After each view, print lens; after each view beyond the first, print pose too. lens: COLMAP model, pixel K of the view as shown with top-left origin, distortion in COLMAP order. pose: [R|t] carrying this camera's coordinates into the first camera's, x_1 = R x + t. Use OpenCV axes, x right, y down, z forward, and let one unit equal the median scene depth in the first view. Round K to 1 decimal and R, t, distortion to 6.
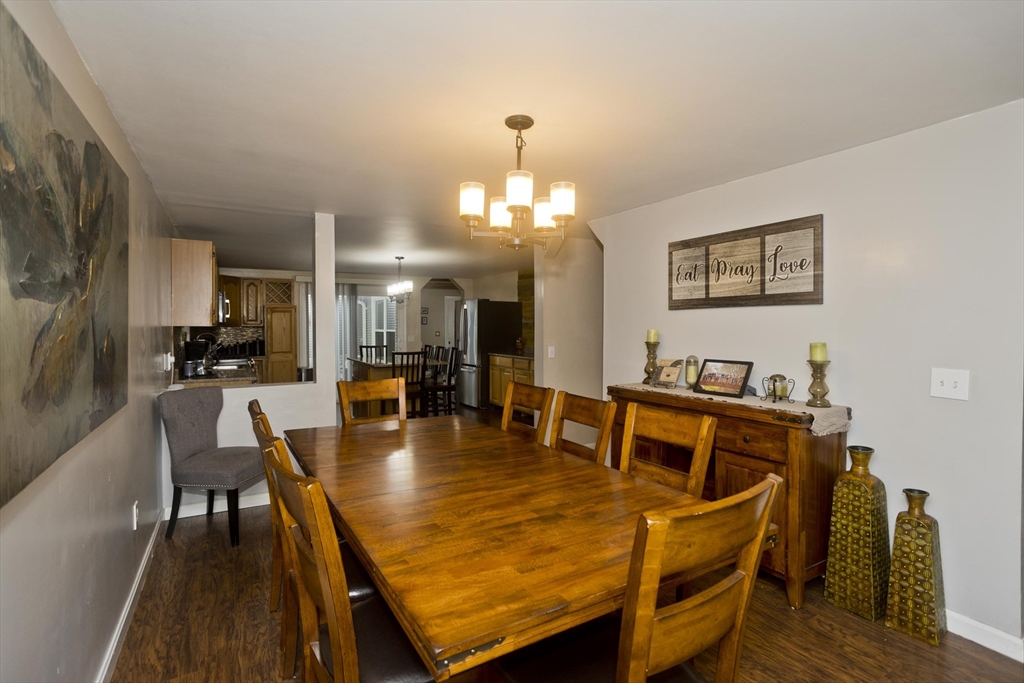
lens RADIAL K [[504.1, 0, 514.0], [0, 504.1, 334.8], [0, 0, 1]] dist [0.011424, 0.003768]
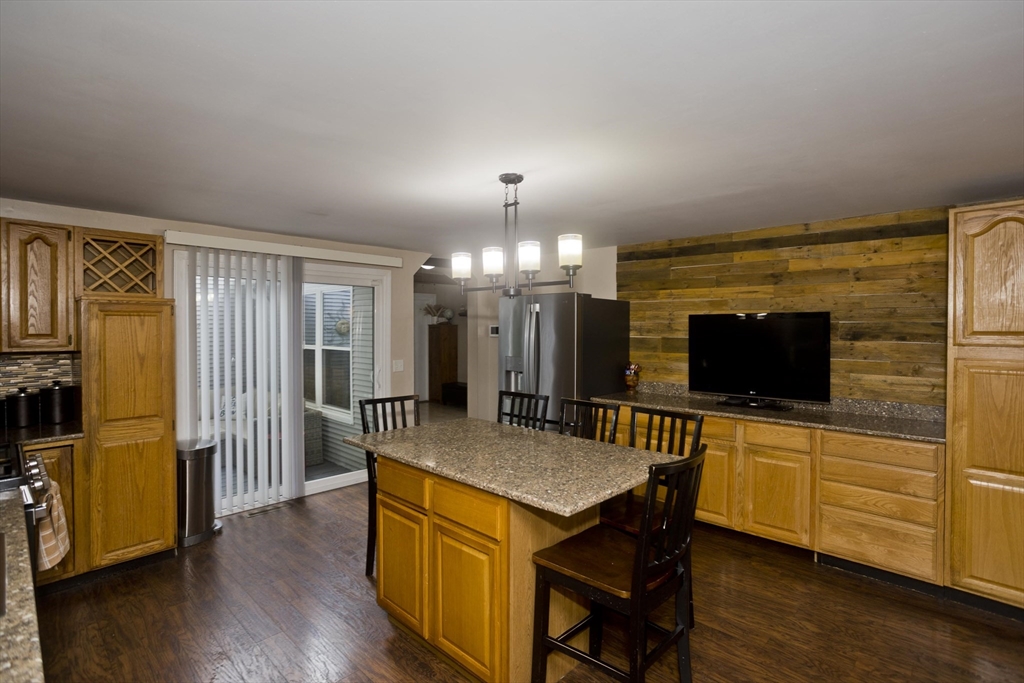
lens RADIAL K [[504.1, 0, 511.5], [0, 504.1, 339.3], [0, 0, 1]] dist [0.011424, 0.003768]
pose [[0.964931, -0.000613, 0.262501, -0.272539], [0.000516, 1.000000, 0.000438, -0.024848], [-0.262501, -0.000287, 0.964932, 0.529840]]
